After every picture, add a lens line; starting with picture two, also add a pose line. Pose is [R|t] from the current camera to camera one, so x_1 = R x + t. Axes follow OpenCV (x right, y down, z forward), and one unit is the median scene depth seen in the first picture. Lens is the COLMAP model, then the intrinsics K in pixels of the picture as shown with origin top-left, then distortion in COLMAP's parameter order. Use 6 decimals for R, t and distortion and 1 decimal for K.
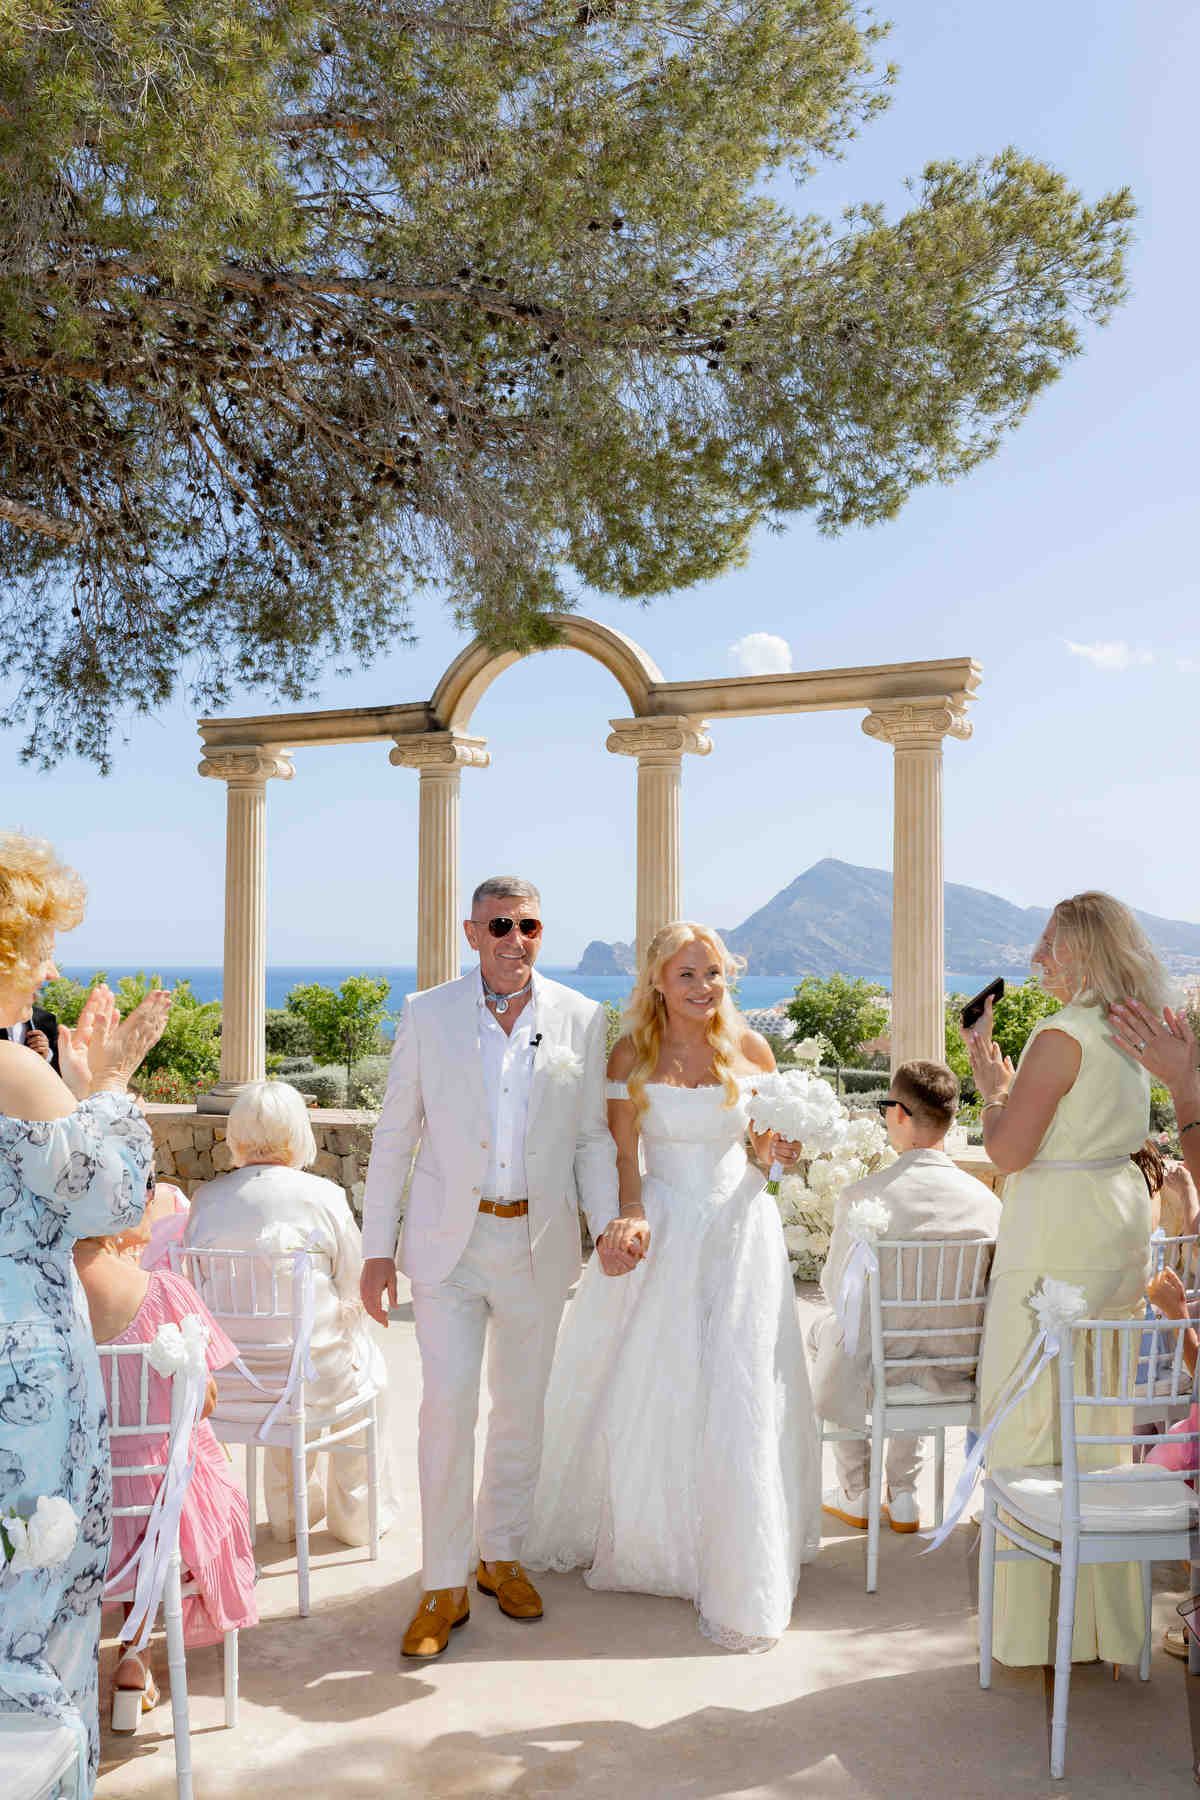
lens RADIAL K [[1888.9, 0, 604.9], [0, 1888.9, 916.9], [0, 0, 1]] dist [0.024898, 0.000000]
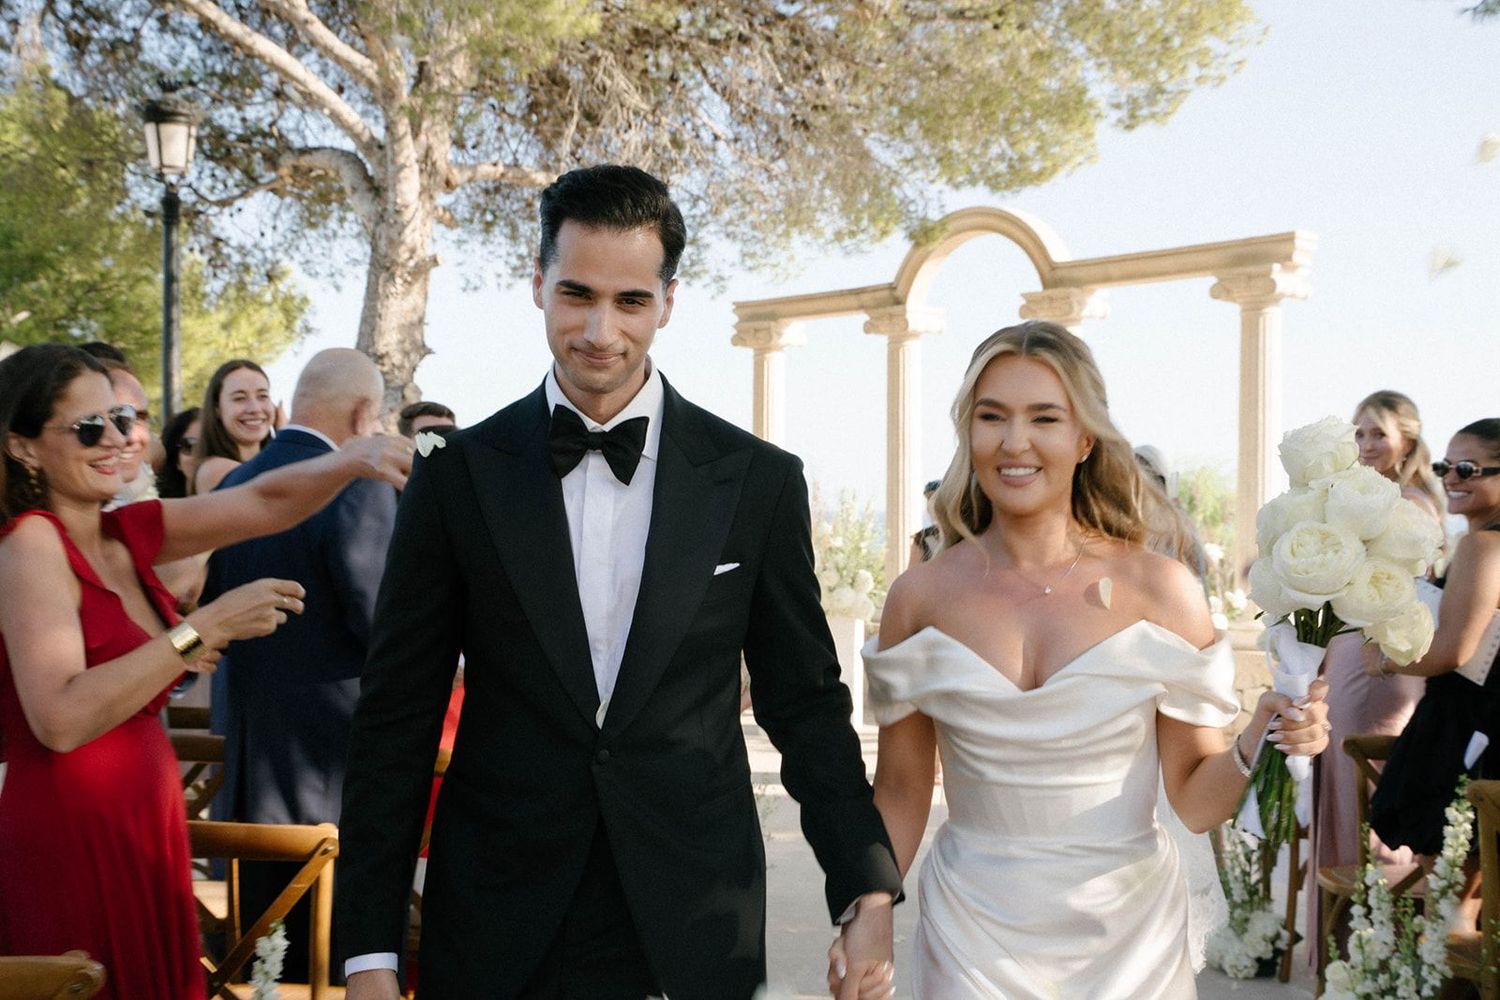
lens RADIAL K [[1888.3, 0, 746.4], [0, 1888.3, 505.0], [0, 0, 1]] dist [0.027029, 0.000000]
pose [[0.943643, -0.000873, -0.330964, 0.238199], [0.007650, 0.999787, 0.019176, 0.008456], [0.330877, -0.020628, 0.943448, -0.214962]]
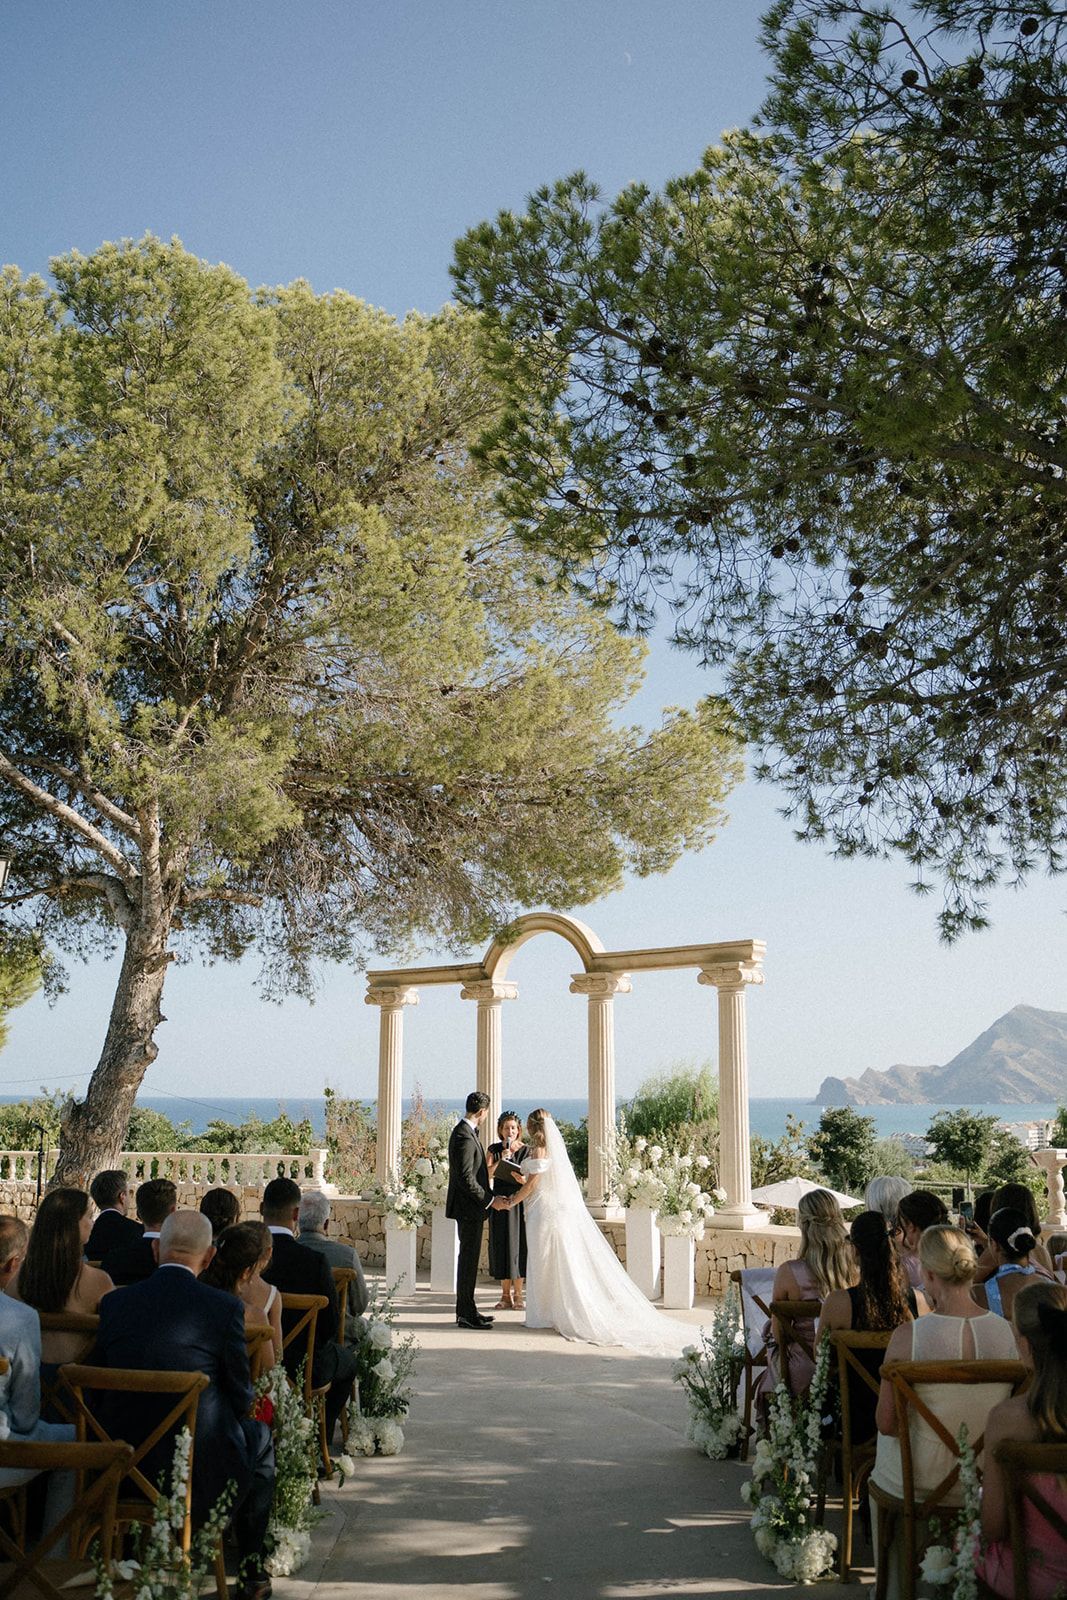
lens RADIAL K [[1503.6, 0, 510.2], [0, 1503.6, 725.2], [0, 0, 1]] dist [-0.091256, 0.000000]
pose [[0.973739, -0.053925, -0.221190, 0.267744], [0.004928, 0.976309, -0.216323, -0.028178], [0.227615, 0.209552, 0.950936, -0.393812]]
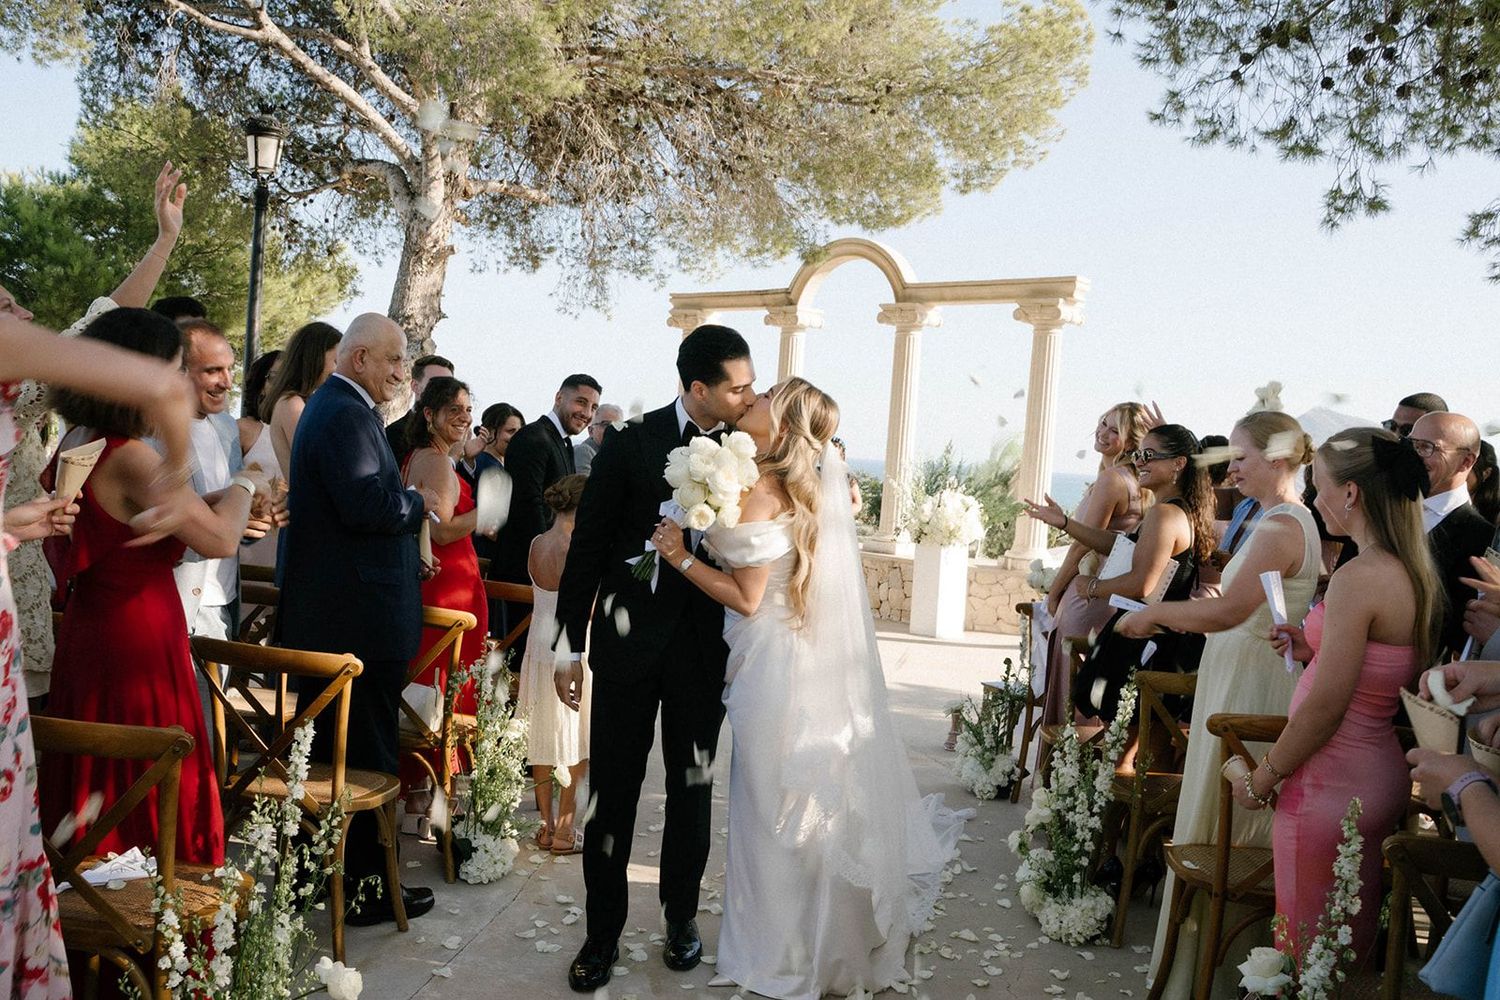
lens RADIAL K [[1409.6, 0, 751.1], [0, 1409.6, 515.2], [0, 0, 1]] dist [-0.091256, 0.000000]
pose [[0.957791, 0.079276, -0.276318, 0.251065], [-0.062770, 0.995703, 0.068090, 0.005134], [0.280529, -0.047871, 0.958651, -0.236587]]
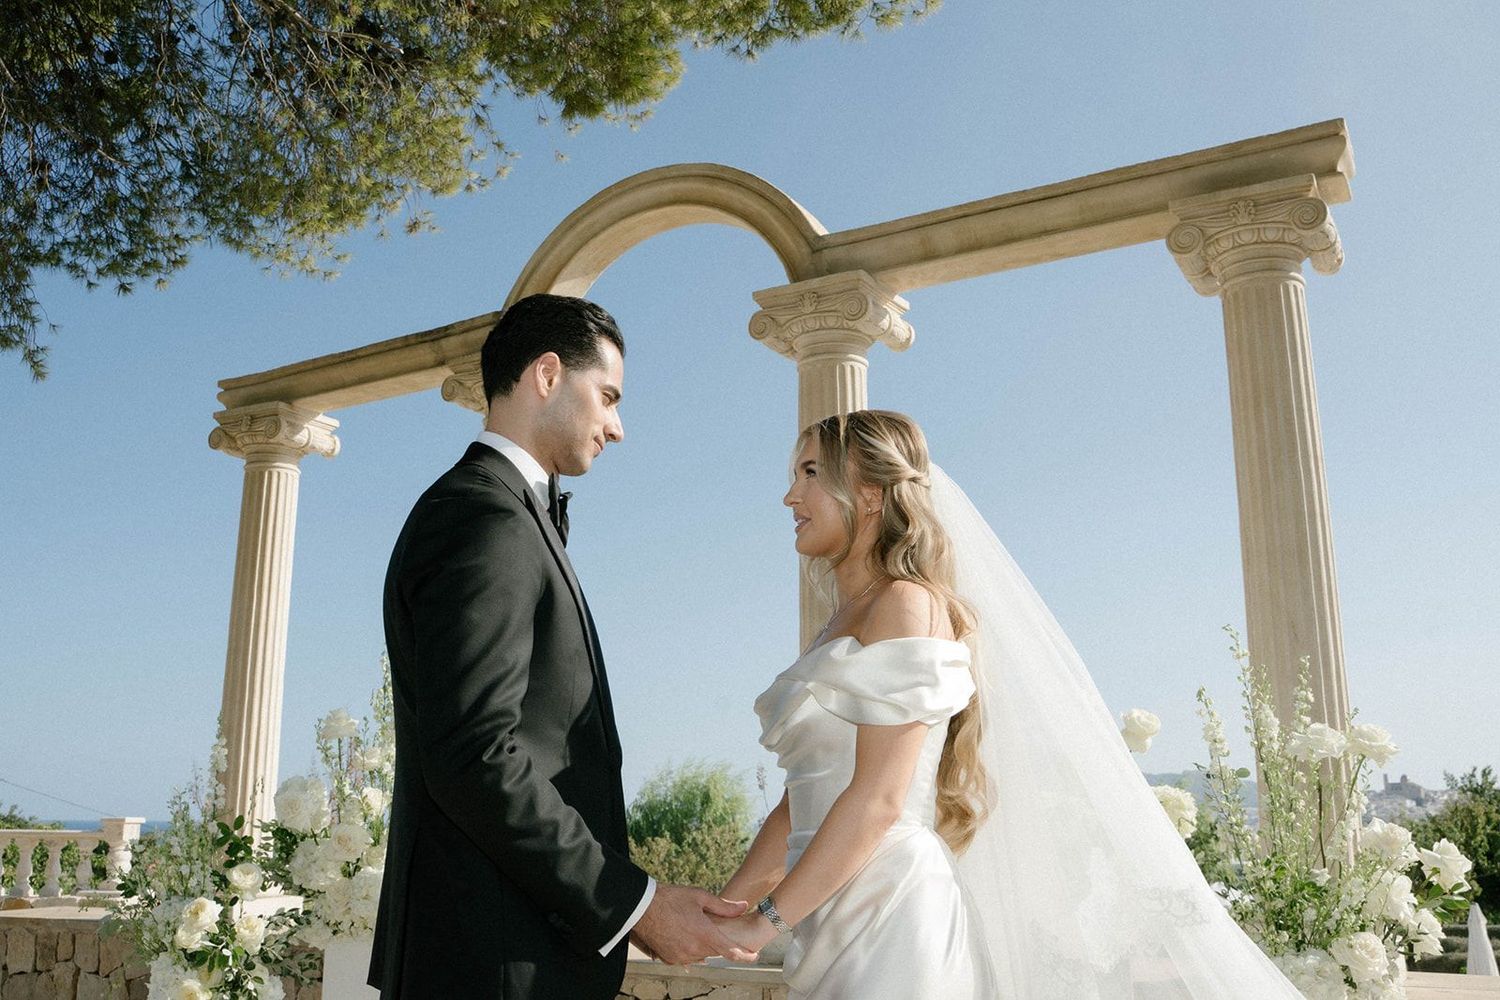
lens RADIAL K [[1409.6, 0, 744.6], [0, 1409.6, 494.5], [0, 0, 1]] dist [-0.091256, 0.000000]
pose [[0.999025, -0.015626, -0.041299, 0.018241], [0.006844, 0.978784, -0.204782, 0.061870], [0.043623, 0.204299, 0.977936, 0.537149]]
